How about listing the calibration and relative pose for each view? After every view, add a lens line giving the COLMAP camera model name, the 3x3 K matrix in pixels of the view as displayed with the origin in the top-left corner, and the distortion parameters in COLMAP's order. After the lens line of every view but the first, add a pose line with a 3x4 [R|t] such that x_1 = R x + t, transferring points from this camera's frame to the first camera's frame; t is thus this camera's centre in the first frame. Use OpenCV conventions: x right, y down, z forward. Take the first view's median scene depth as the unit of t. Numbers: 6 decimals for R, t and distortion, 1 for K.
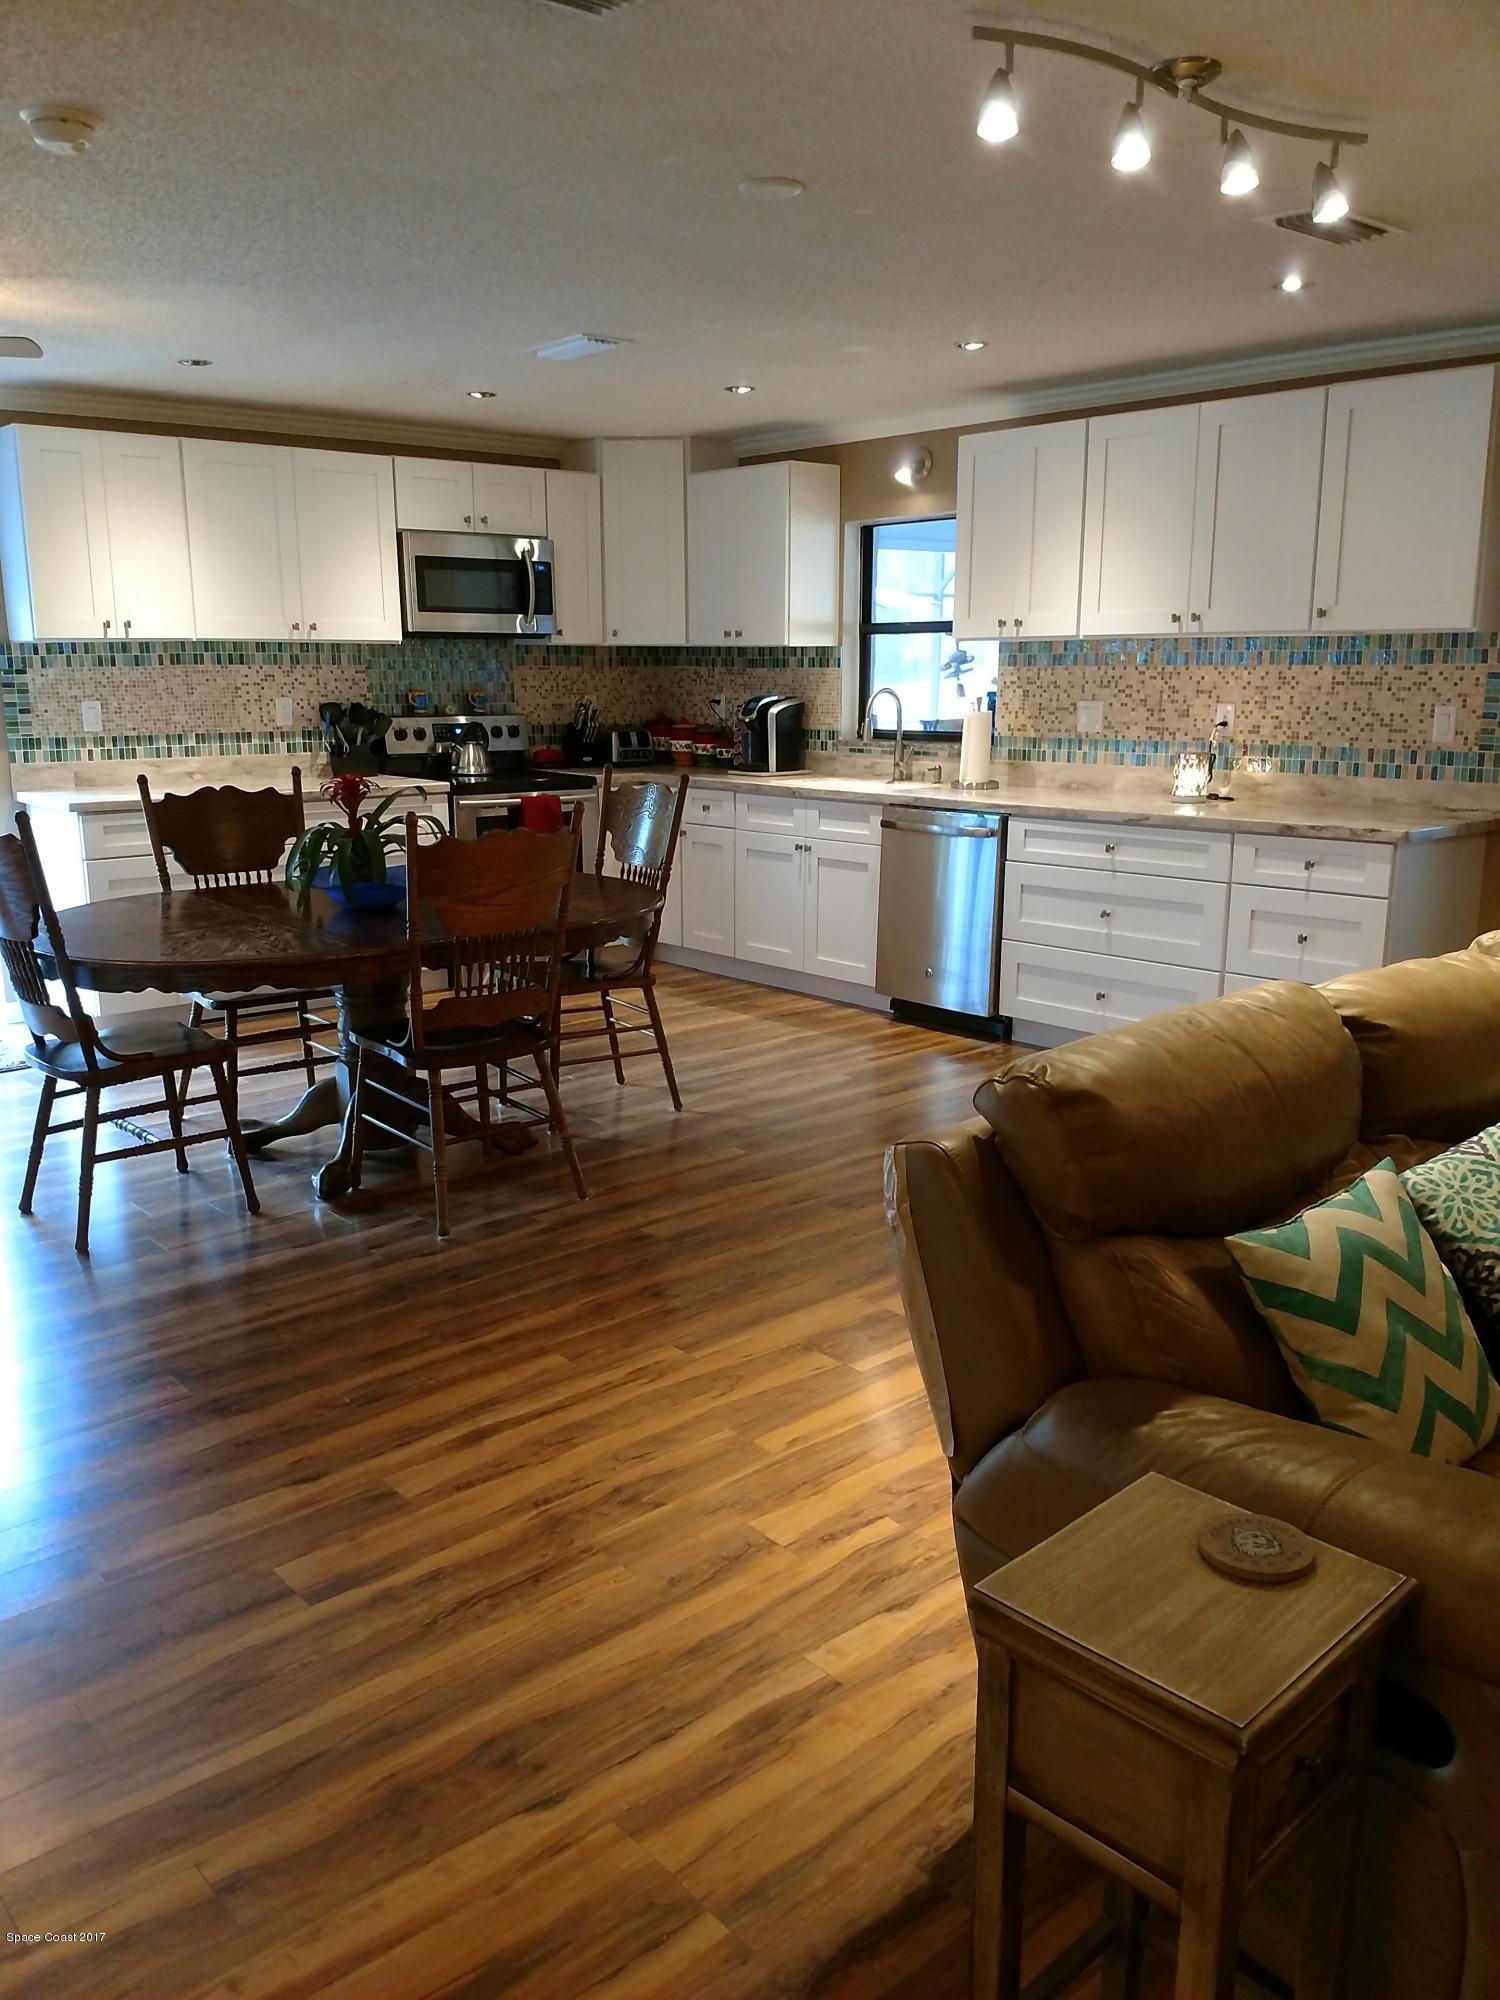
lens RADIAL K [[1588.1, 0, 727.0], [0, 1588.1, 1017.7], [0, 0, 1]] dist [0.036965, -0.146839]
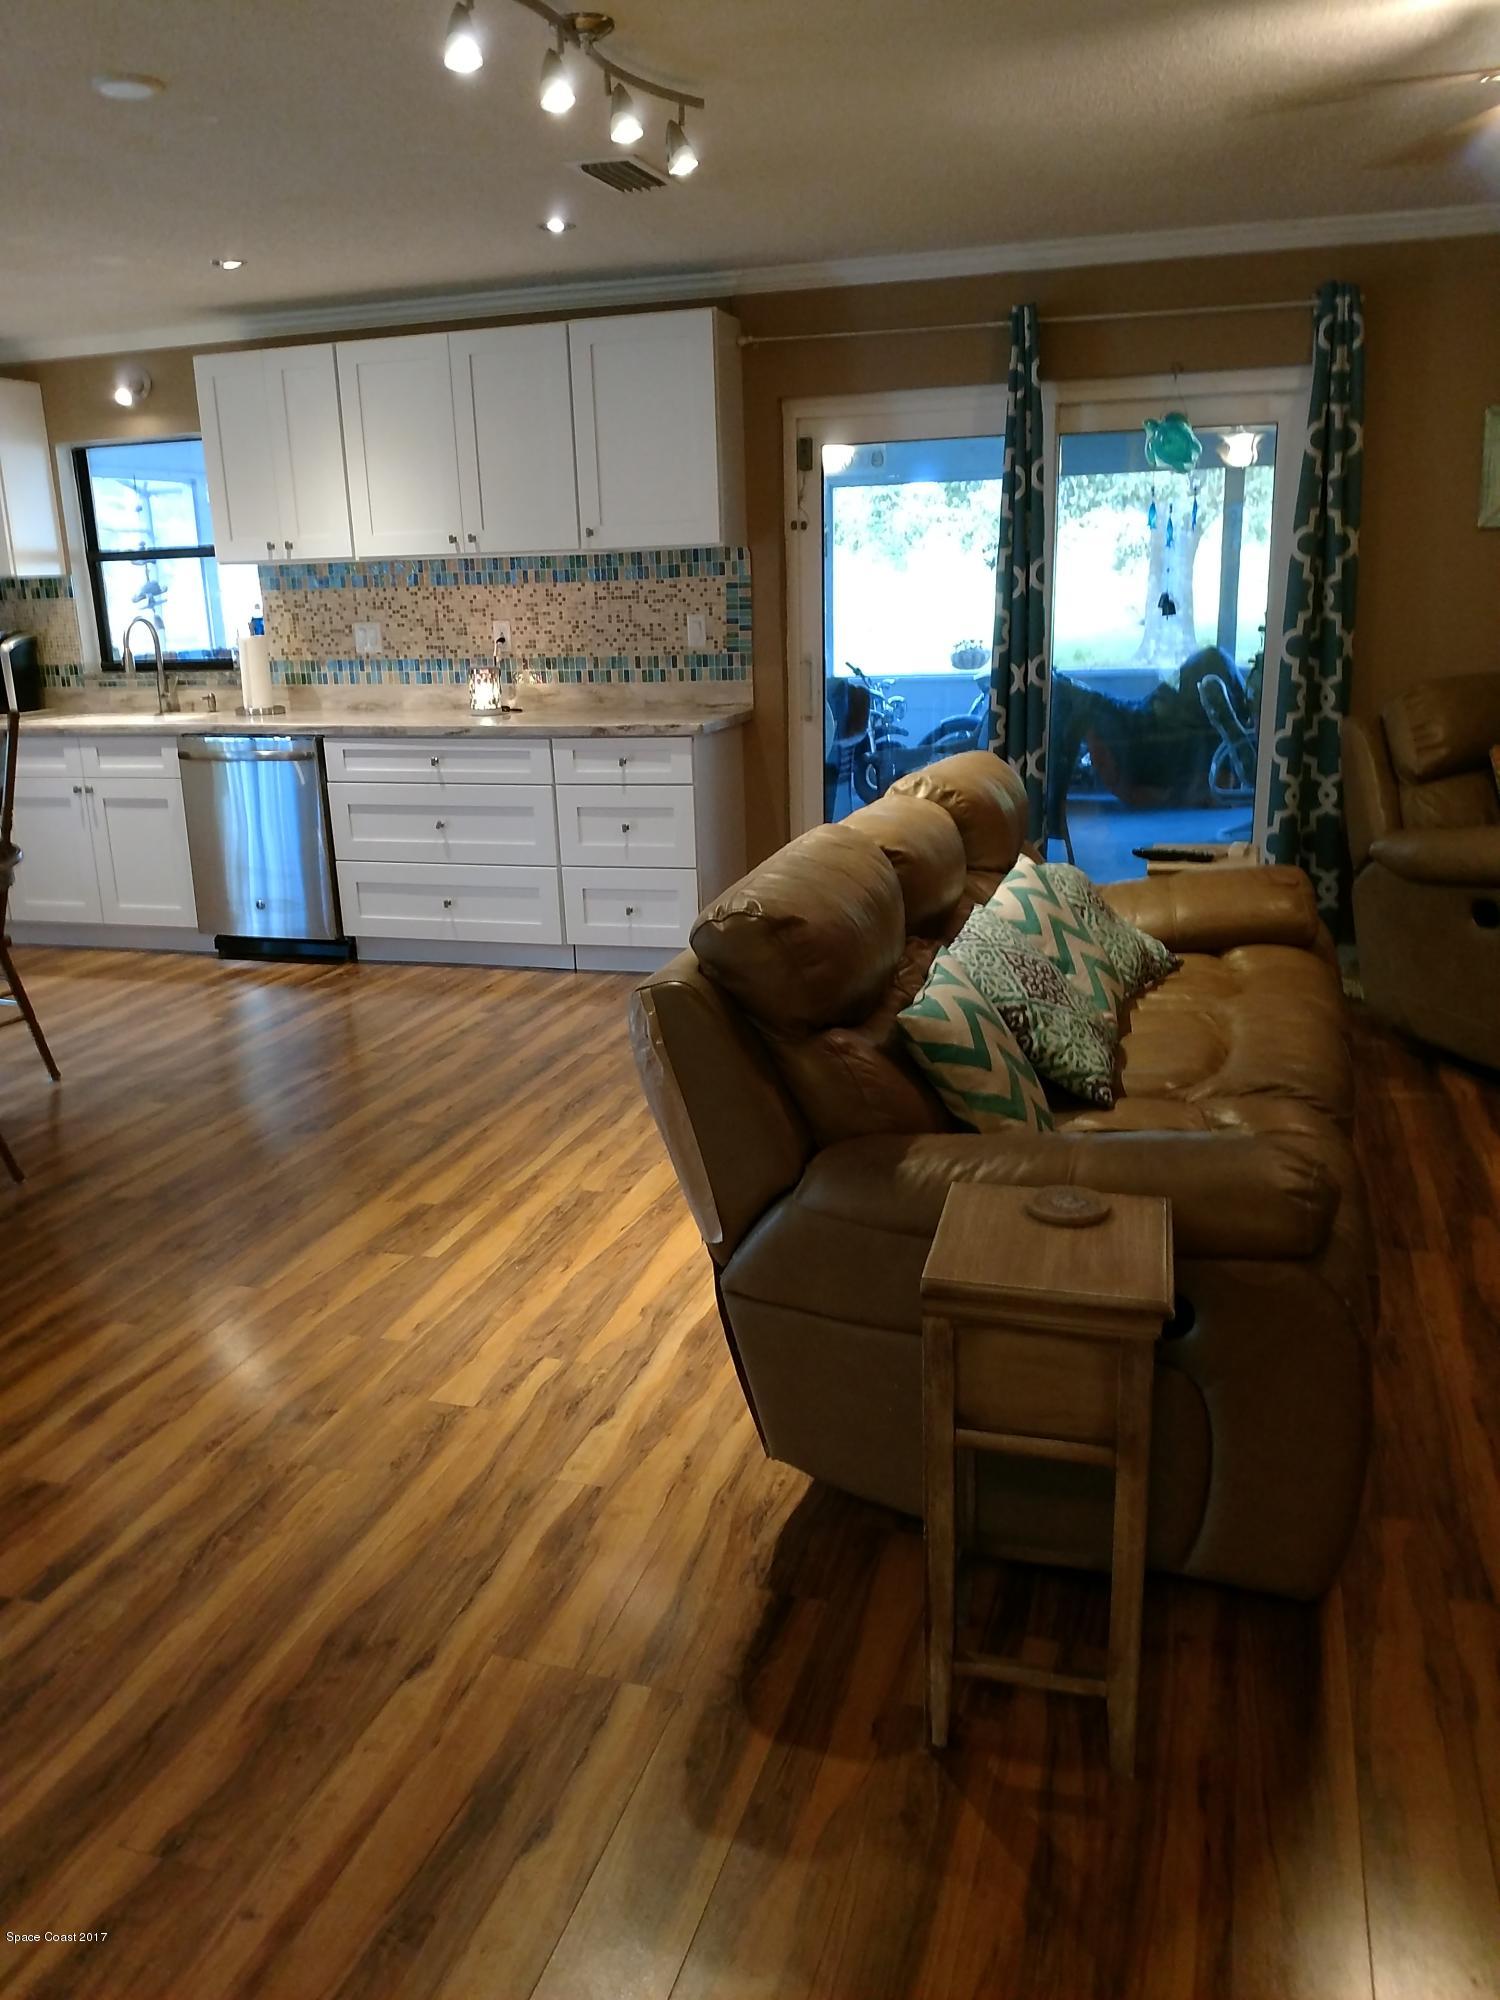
lens RADIAL K [[1588.1, 0, 785.3], [0, 1588.1, 1024.6], [0, 0, 1]] dist [0.036965, -0.146839]
pose [[0.834051, -0.164385, 0.526627, -0.149331], [0.142191, 0.986379, 0.082698, 0.010241], [-0.533048, 0.005907, 0.846064, -0.005934]]
